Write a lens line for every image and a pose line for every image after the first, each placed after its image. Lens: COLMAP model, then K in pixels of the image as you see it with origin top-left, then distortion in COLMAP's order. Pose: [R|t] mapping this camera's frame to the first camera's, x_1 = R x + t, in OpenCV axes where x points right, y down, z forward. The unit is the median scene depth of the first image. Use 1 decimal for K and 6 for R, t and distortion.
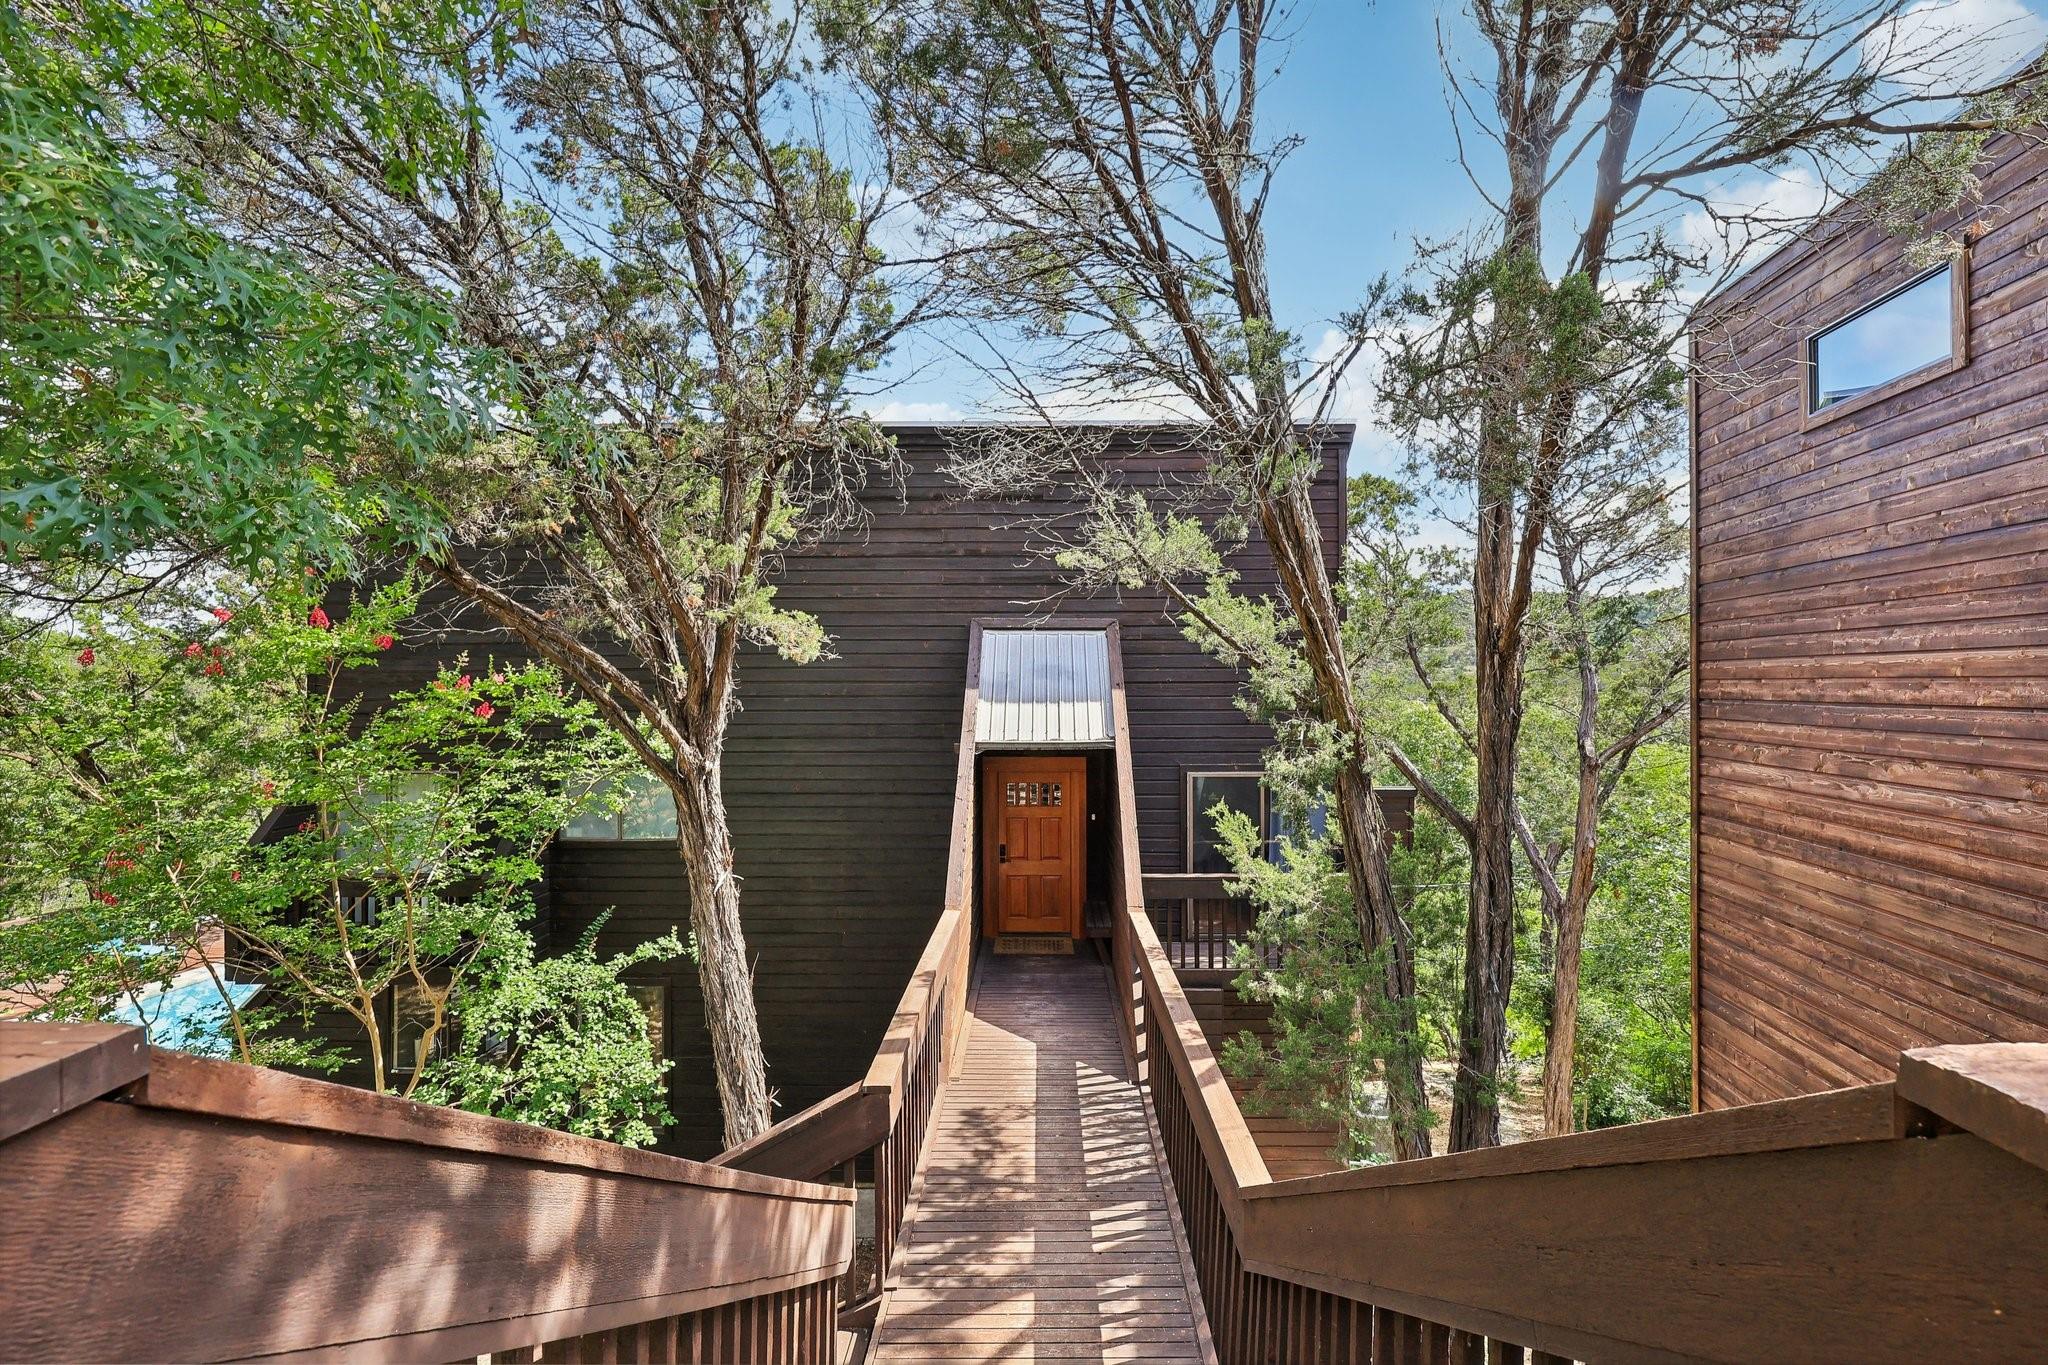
lens RADIAL K [[872.0, 0, 1027.0], [0, 872.0, 681.5], [0, 0, 1]] dist [0.006165, 0.000053]
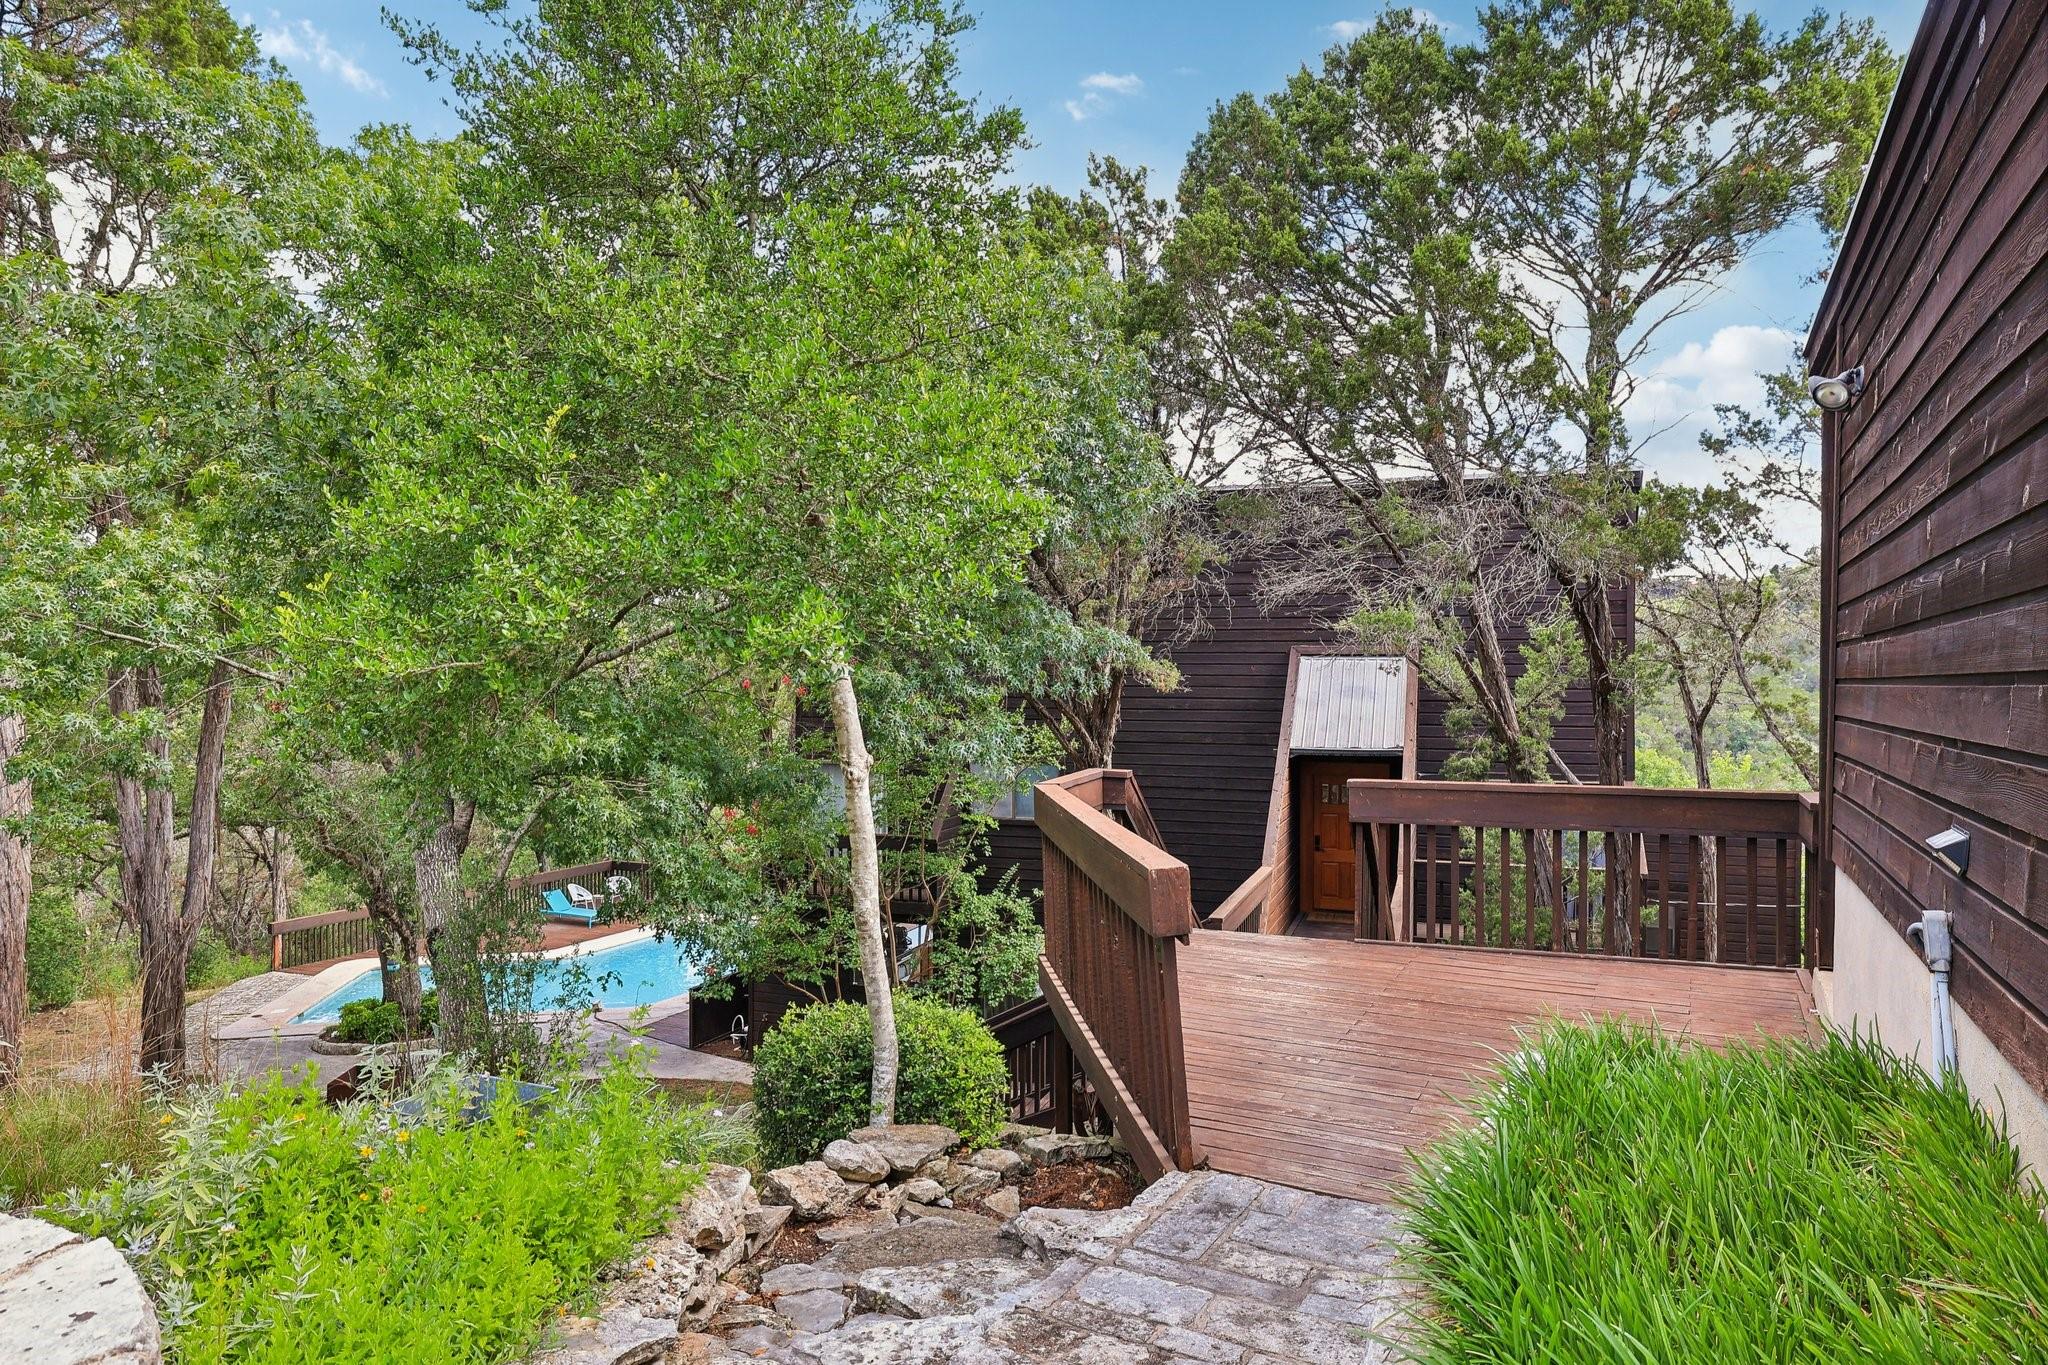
lens RADIAL K [[1237.1, 0, 1022.3], [0, 1237.1, 680.4], [0, 0, 1]] dist [-0.002150, -0.001751]
pose [[0.949116, 0.005040, -0.314887, 0.139032], [-0.003184, 0.999974, 0.006406, -0.039856], [0.314912, -0.005078, 0.949107, -0.842685]]
